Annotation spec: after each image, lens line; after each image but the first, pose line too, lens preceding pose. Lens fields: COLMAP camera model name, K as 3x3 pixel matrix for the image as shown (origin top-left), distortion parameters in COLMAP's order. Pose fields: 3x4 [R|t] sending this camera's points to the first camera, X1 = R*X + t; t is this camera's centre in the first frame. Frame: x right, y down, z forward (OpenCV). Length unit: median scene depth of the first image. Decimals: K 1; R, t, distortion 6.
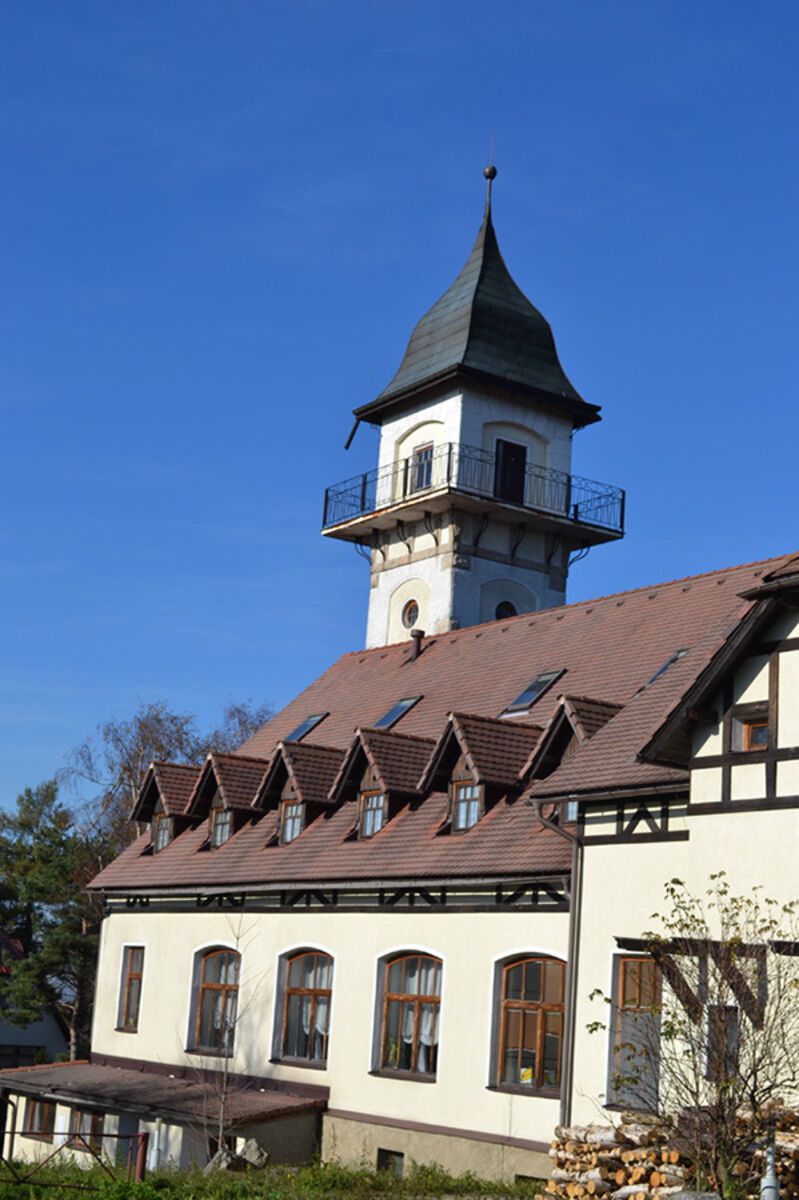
lens RADIAL K [[1802.8, 0, 399.5], [0, 1802.8, 600.0], [0, 0, 1]] dist [0.012774, 0.035368]
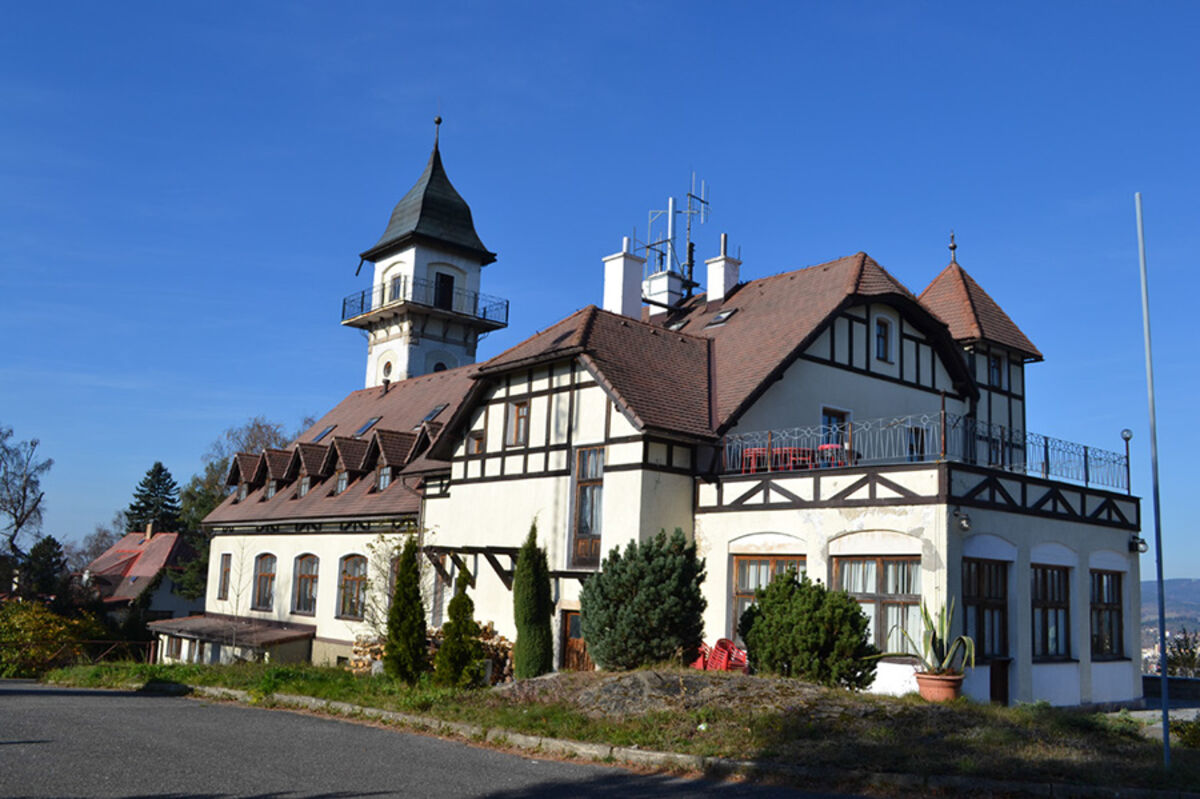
lens RADIAL K [[1106.1, 0, 600.0], [0, 1106.1, 399.5], [0, 0, 1]] dist [-0.042600, -0.005534]
pose [[0.994401, -0.005255, 0.105543, 0.103278], [-0.000492, 0.998522, 0.054355, -0.022964], [-0.105672, -0.054102, 0.992928, -0.126620]]
